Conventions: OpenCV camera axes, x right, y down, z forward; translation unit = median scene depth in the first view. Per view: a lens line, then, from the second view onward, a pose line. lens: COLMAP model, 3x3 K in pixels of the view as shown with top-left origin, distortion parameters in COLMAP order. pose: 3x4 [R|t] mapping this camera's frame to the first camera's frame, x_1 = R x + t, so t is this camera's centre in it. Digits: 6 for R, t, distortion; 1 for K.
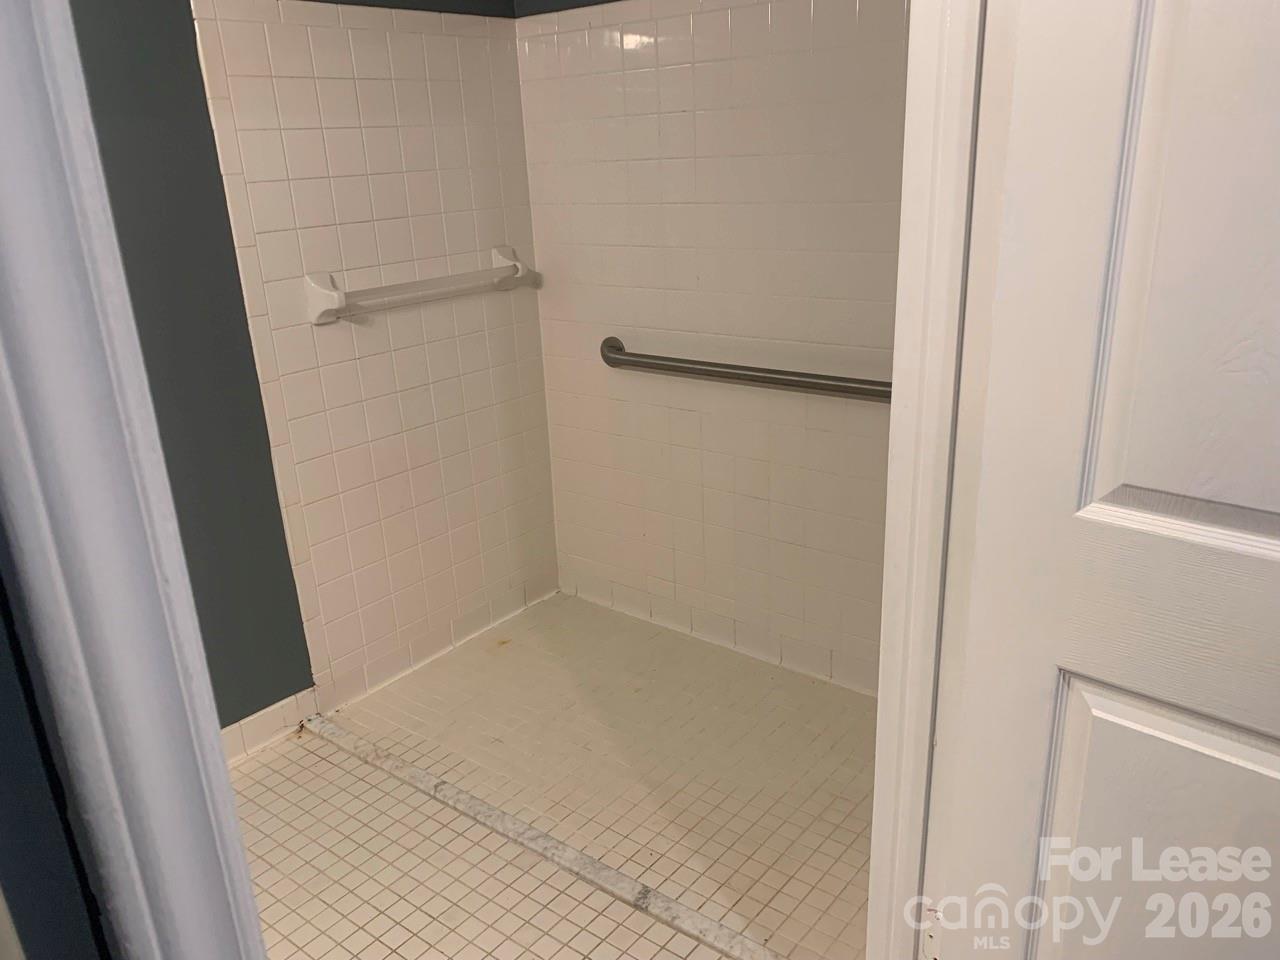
lens RADIAL K [[972.6, 0, 639.2], [0, 972.6, 476.7], [0, 0, 1]] dist [0.031835, -0.044308]
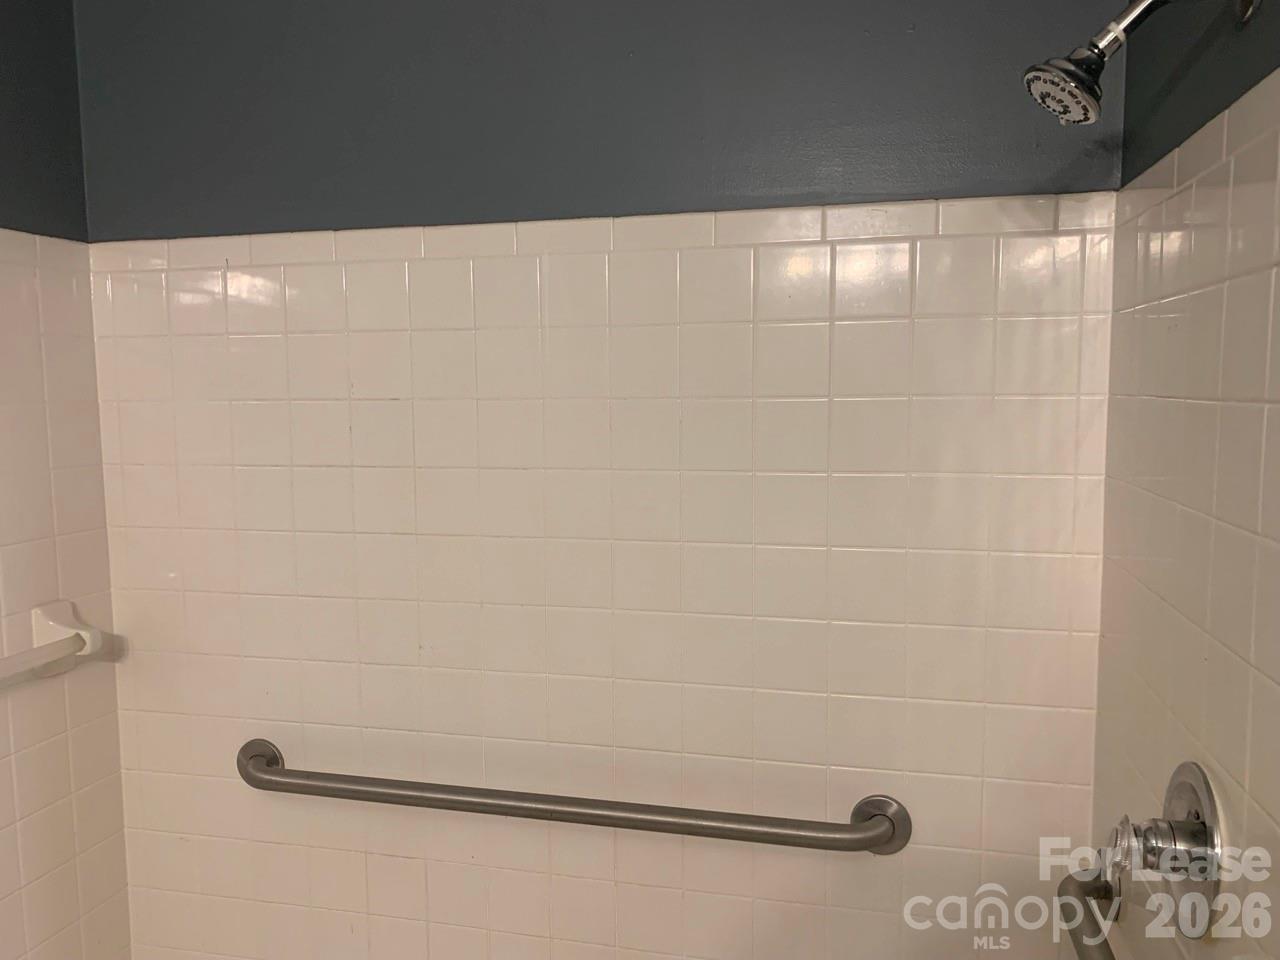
lens RADIAL K [[972.6, 0, 634.7], [0, 972.6, 487.1], [0, 0, 1]] dist [0.031835, -0.044308]
pose [[0.910912, -0.004877, 0.412572, -0.096419], [0.100370, 0.972512, -0.210109, -0.216381], [-0.400207, 0.232800, 0.886362, 0.492438]]
